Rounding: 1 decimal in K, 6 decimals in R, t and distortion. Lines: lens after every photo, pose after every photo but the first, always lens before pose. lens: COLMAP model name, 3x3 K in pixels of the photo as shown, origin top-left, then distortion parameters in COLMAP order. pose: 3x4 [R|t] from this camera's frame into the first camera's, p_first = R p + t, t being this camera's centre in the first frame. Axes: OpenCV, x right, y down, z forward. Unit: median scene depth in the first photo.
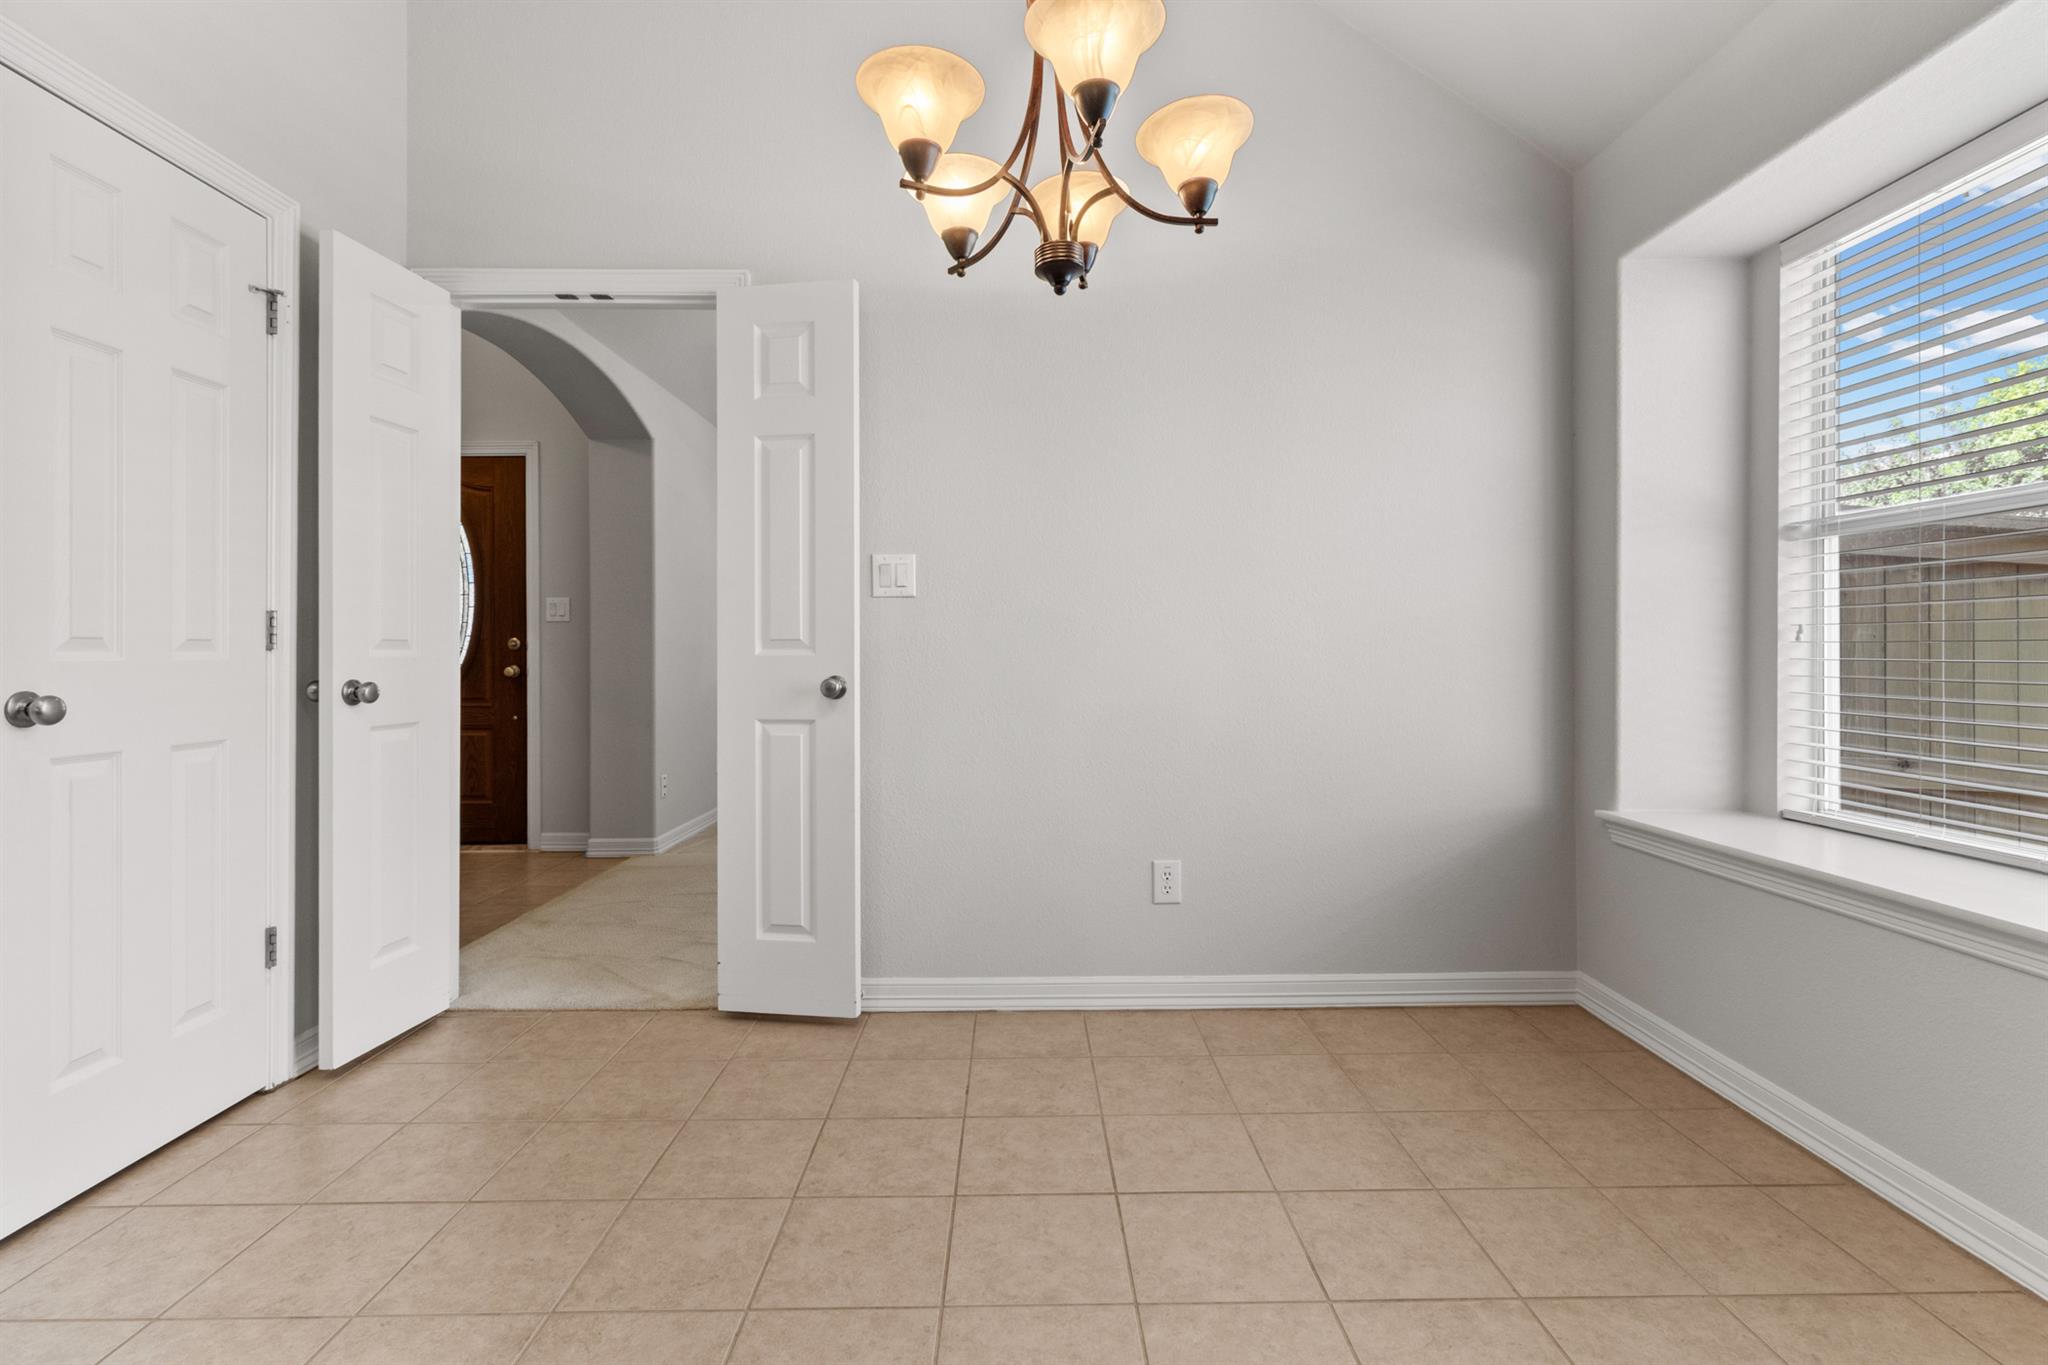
lens RADIAL K [[947.0, 0, 1032.6], [0, 947.0, 654.2], [0, 0, 1]] dist [0.000461, 0.000206]
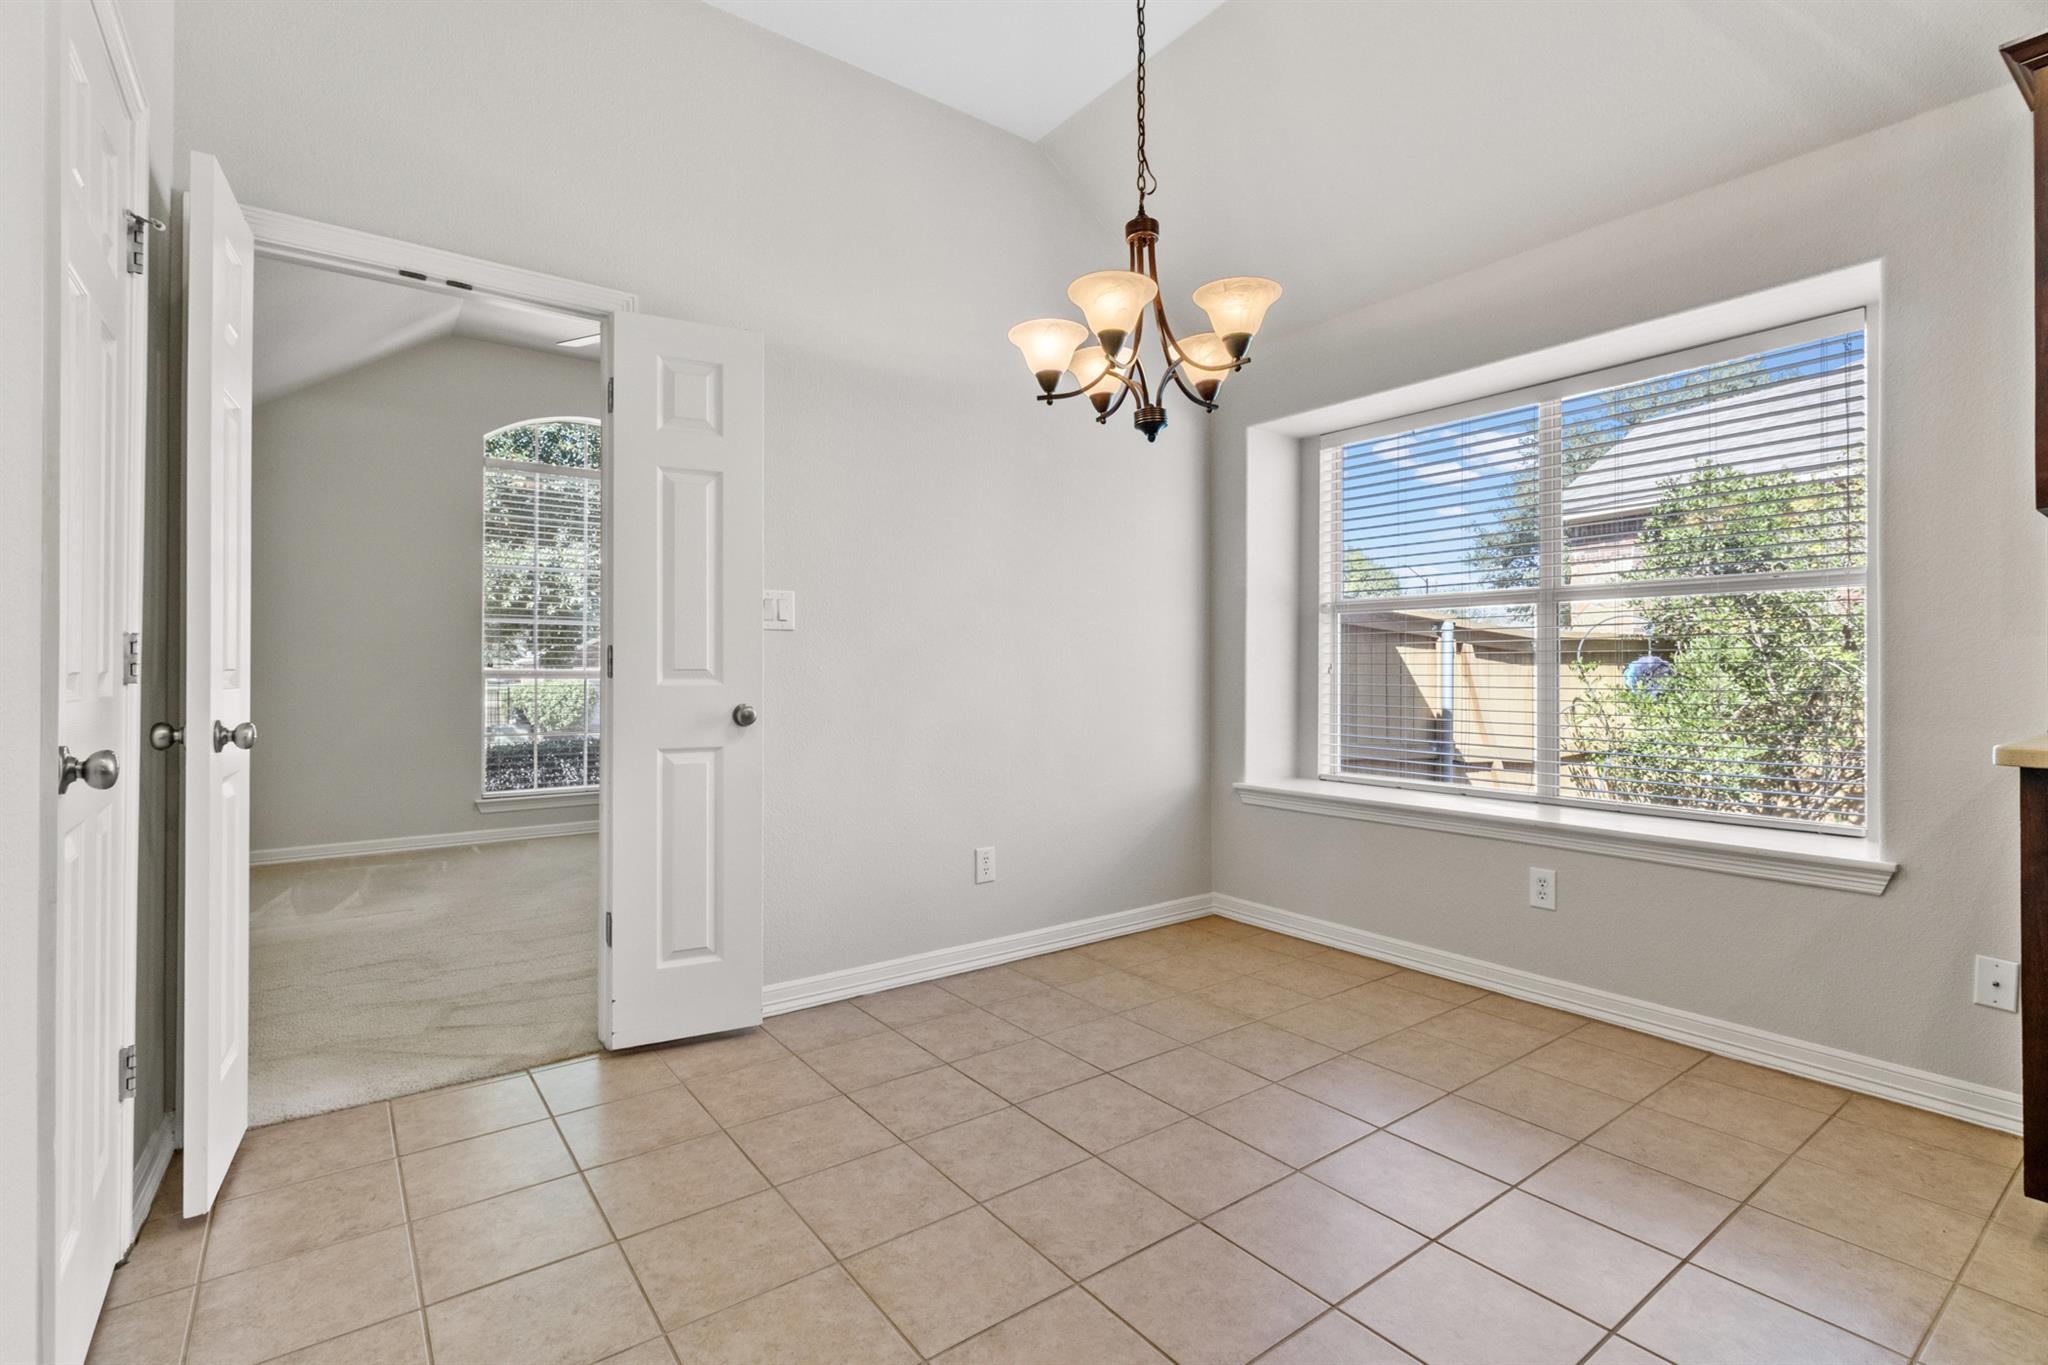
lens RADIAL K [[944.0, 0, 1034.8], [0, 944.0, 668.4], [0, 0, 1]] dist [0.001714, -0.000369]
pose [[0.807359, 0.003784, 0.590048, -0.586624], [-0.002338, 0.999992, -0.003214, -0.014971], [-0.590056, 0.001215, 0.807362, -0.043367]]
